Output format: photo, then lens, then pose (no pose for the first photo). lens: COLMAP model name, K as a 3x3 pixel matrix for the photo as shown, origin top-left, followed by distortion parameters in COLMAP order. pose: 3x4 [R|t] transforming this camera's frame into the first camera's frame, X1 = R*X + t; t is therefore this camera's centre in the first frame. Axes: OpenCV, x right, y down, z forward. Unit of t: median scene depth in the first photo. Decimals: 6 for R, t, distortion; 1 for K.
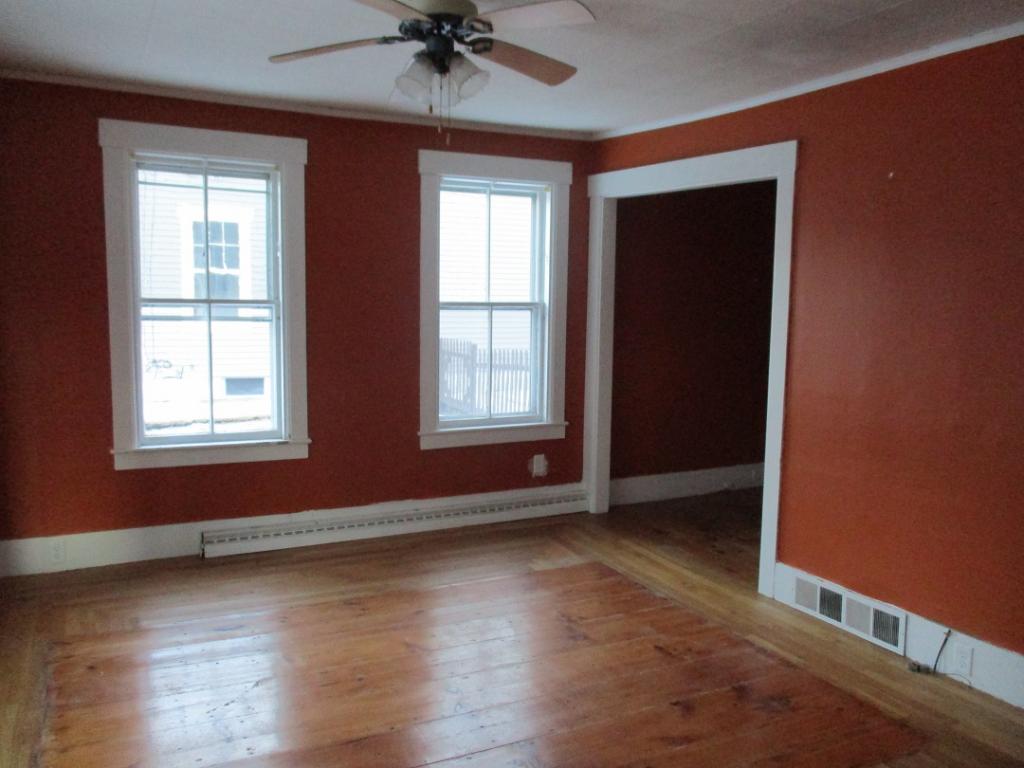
lens RADIAL K [[843.0, 0, 514.7], [0, 843.0, 388.6], [0, 0, 1]] dist [-0.026700, -0.003503]
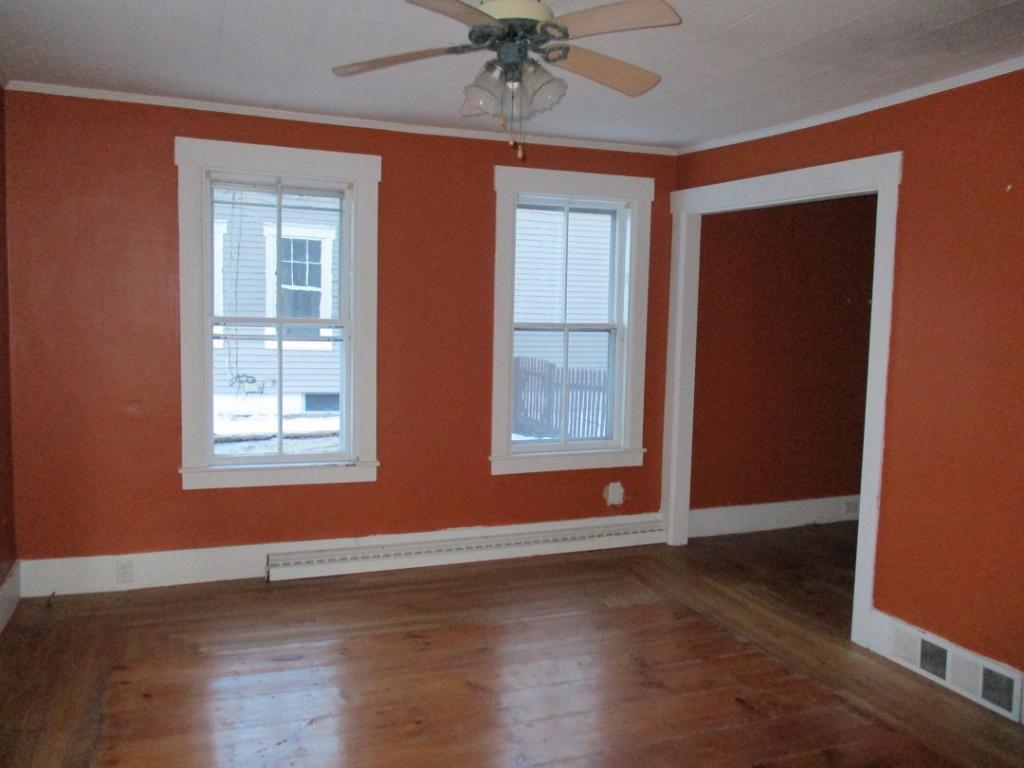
lens RADIAL K [[843.0, 0, 510.8], [0, 843.0, 388.6], [0, 0, 1]] dist [-0.026700, -0.003503]
pose [[0.994982, 0.015648, -0.098823, 0.005571], [-0.017660, 0.999653, -0.019521, -0.009953], [0.098483, 0.021169, 0.994914, 0.047313]]
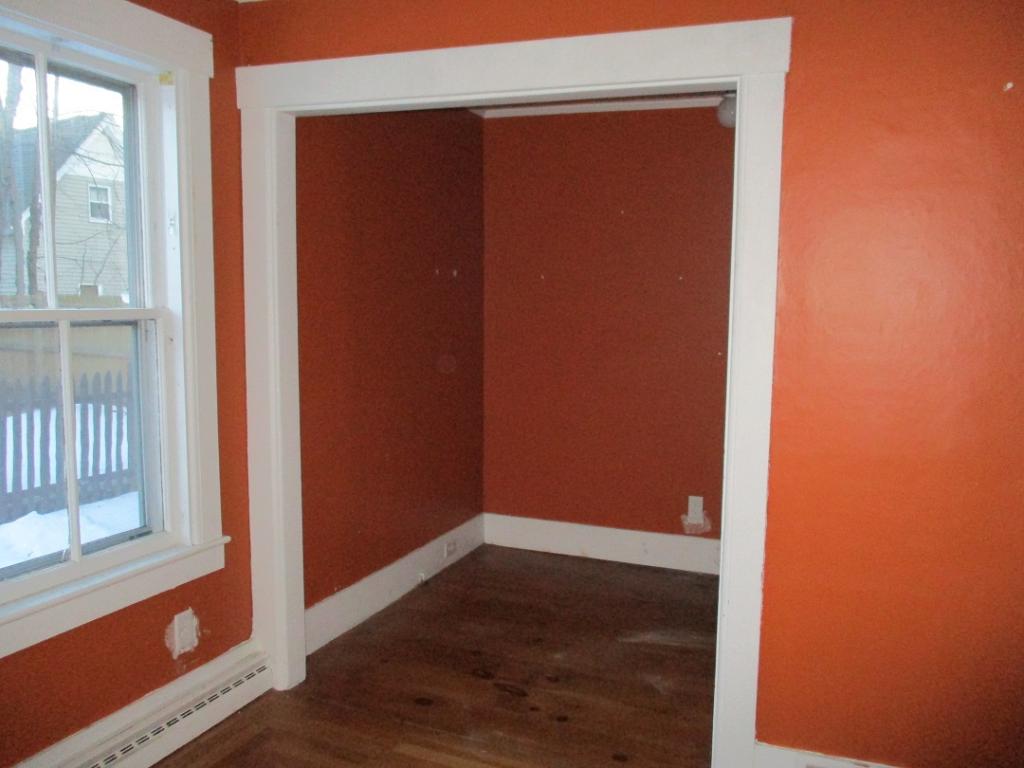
lens RADIAL K [[843.0, 0, 515.3], [0, 843.0, 399.8], [0, 0, 1]] dist [-0.026700, -0.003503]
pose [[0.762012, -0.079479, 0.642667, -0.177589], [0.073364, 0.996646, 0.036267, -0.069614], [-0.643394, 0.019513, 0.765287, 0.659993]]
